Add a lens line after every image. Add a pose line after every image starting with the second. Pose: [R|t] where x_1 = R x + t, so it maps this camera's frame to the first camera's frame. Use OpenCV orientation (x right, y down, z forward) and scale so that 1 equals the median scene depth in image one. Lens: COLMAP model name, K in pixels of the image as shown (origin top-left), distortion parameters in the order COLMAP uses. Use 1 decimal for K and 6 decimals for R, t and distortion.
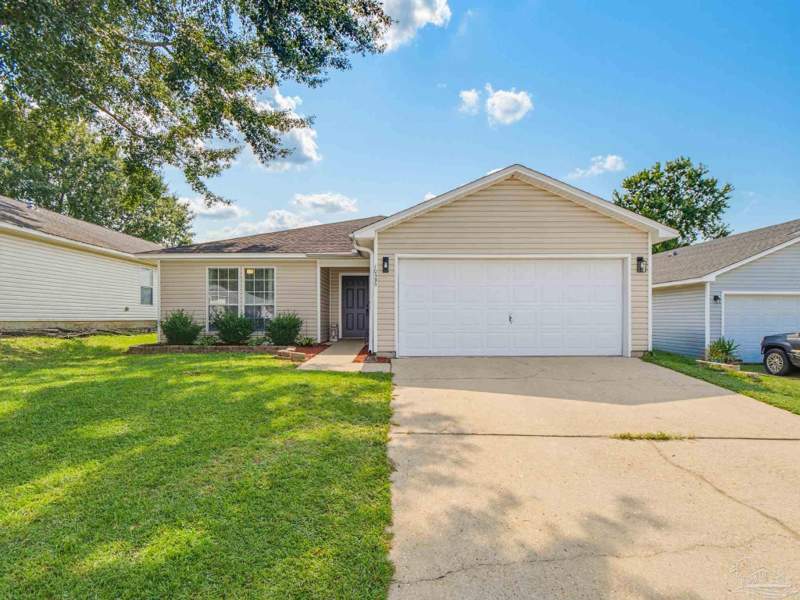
lens RADIAL K [[408.5, 0, 395.0], [0, 408.5, 317.0], [0, 0, 1]] dist [-0.004929, -0.001744]
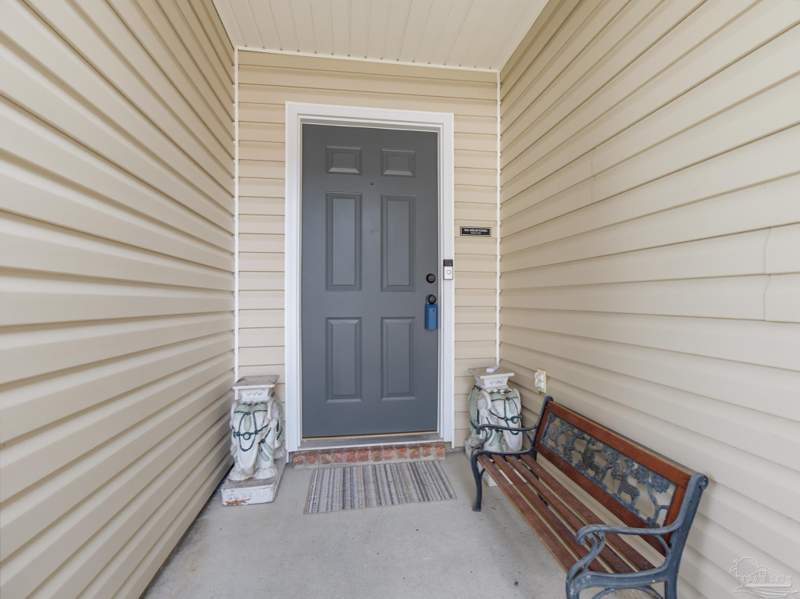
lens RADIAL K [[370.6, 0, 403.1], [0, 370.6, 301.1], [0, 0, 1]] dist [-0.001433, -0.000072]
pose [[0.990561, 0.001553, 0.137066, -0.123159], [-0.001474, 0.999999, -0.000674, -0.018645], [-0.137067, 0.000465, 0.990562, 0.951636]]
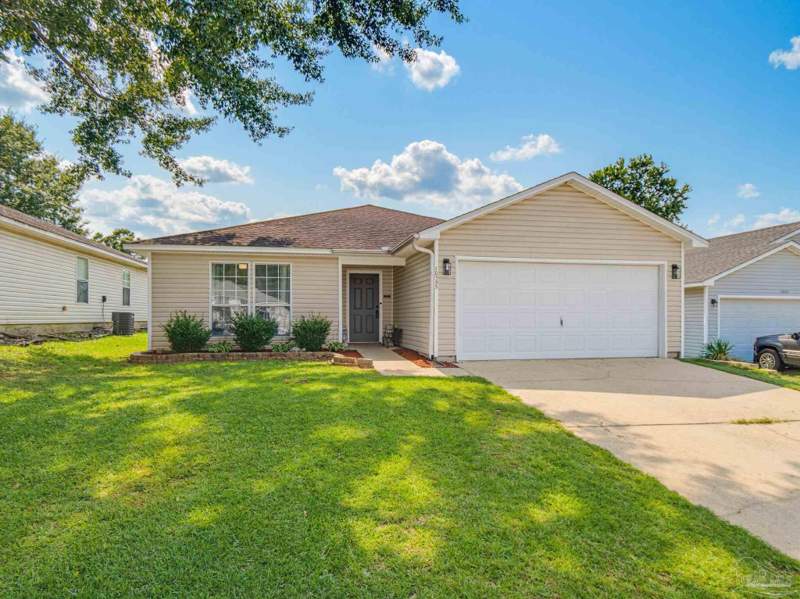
lens RADIAL K [[482.6, 0, 403.4], [0, 482.6, 315.0], [0, 0, 1]] dist [0.005285, 0.001890]
pose [[0.980524, 0.001661, 0.196392, -0.257053], [-0.001221, 0.999996, -0.002362, -0.007539], [-0.196395, 0.002076, 0.980523, -0.078896]]
